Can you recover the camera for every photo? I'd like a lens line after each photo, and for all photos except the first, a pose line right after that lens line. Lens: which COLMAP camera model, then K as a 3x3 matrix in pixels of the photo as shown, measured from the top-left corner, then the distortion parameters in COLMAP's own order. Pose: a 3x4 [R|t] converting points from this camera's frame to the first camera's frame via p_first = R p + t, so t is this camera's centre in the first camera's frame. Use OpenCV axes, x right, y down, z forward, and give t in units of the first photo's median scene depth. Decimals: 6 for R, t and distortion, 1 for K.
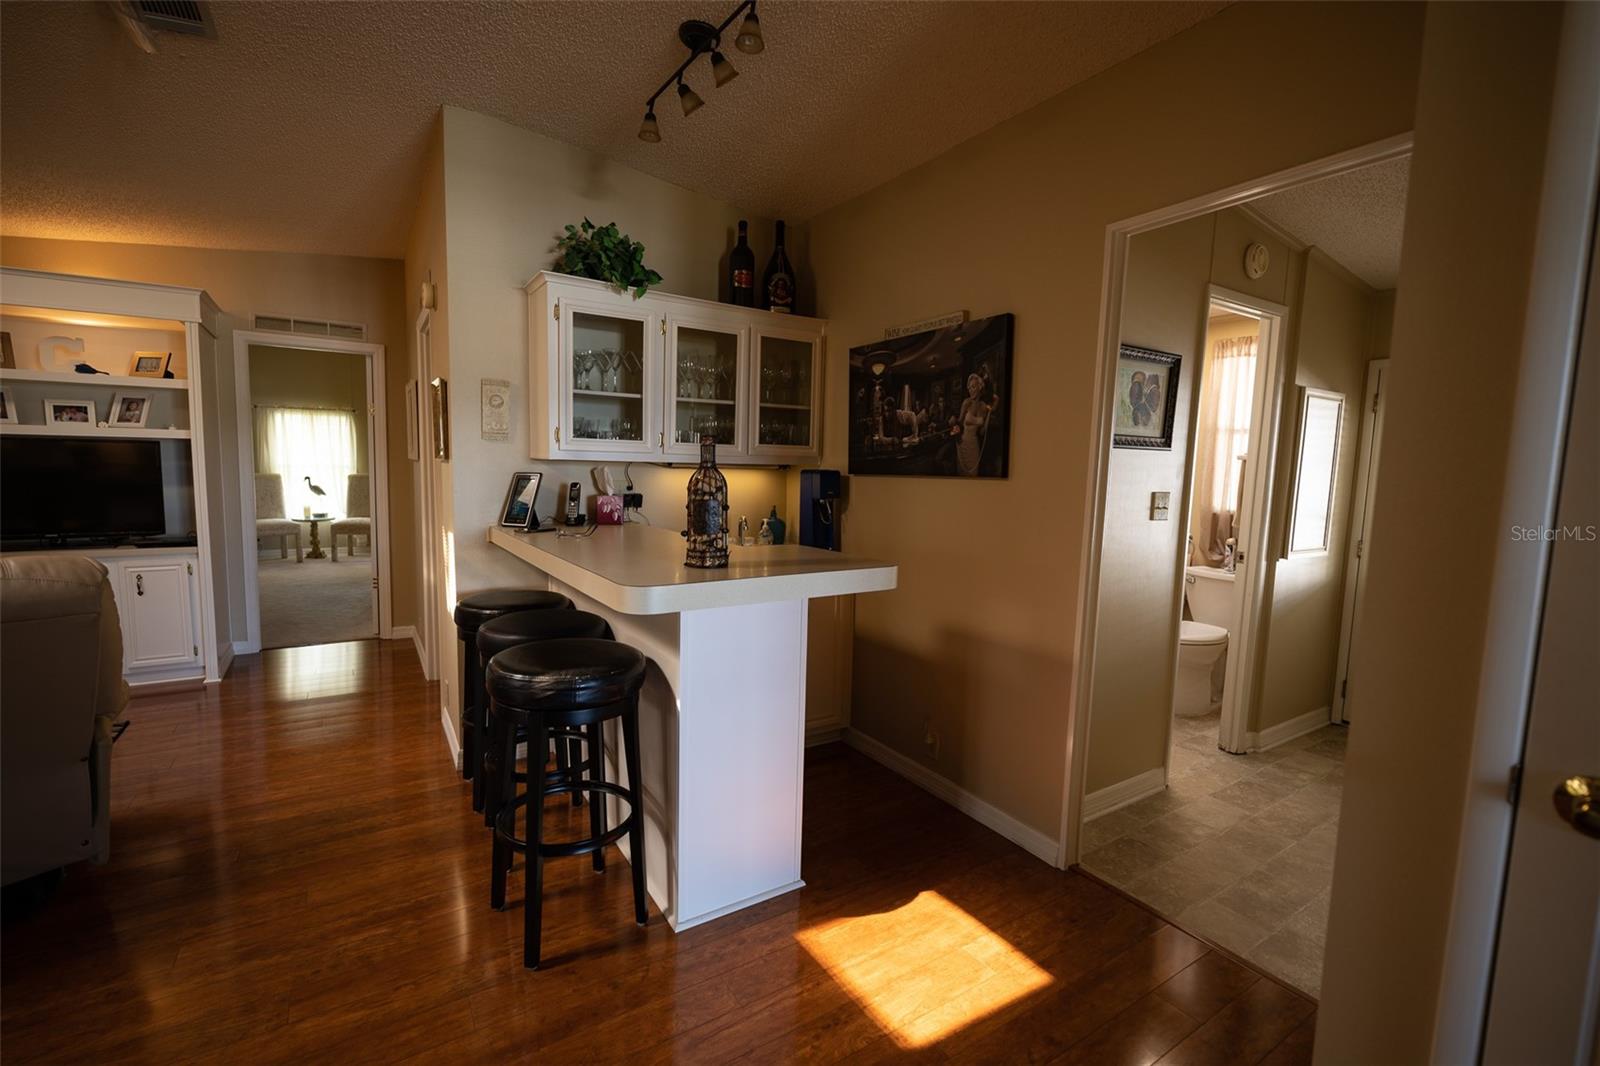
lens RADIAL K [[696.5, 0, 792.7], [0, 696.5, 534.5], [0, 0, 1]] dist [-0.003635, 0.000127]
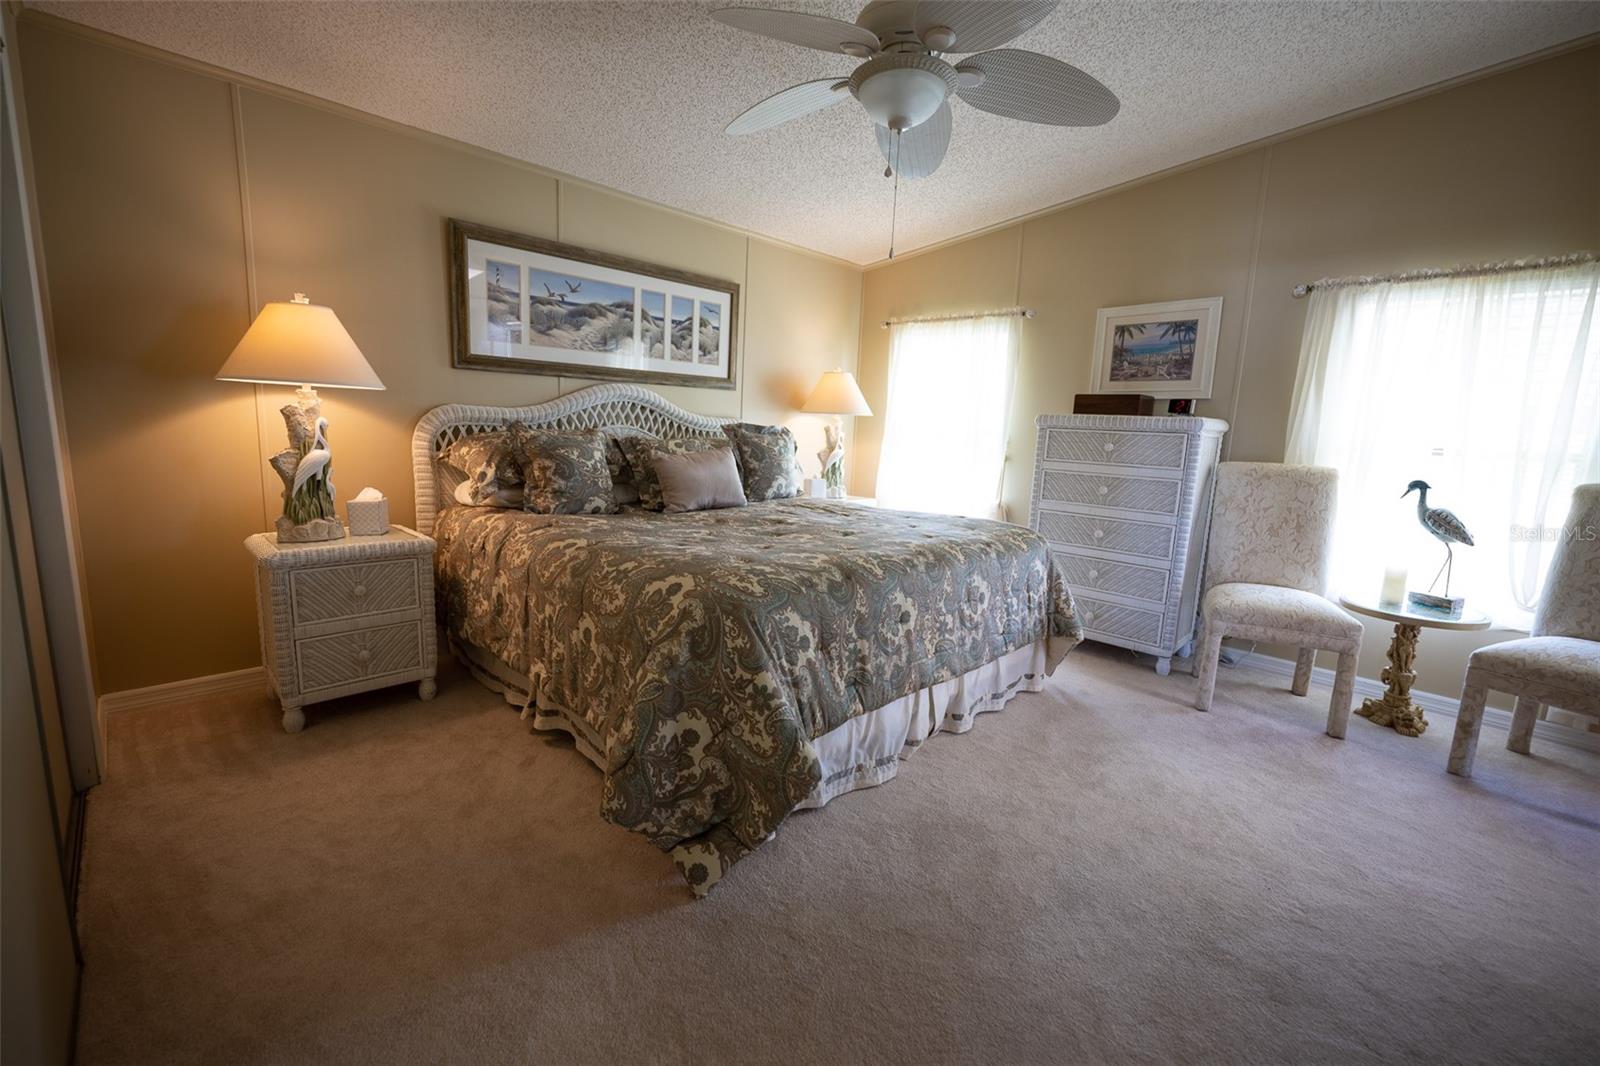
lens RADIAL K [[651.9, 0, 795.5], [0, 651.9, 529.7], [0, 0, 1]] dist [0.001682, 0.000137]
pose [[0.188759, 0.135049, -0.972693, -0.450572], [-0.131000, 0.985109, 0.111351, -0.056463], [0.973247, 0.106405, 0.203639, 0.652399]]
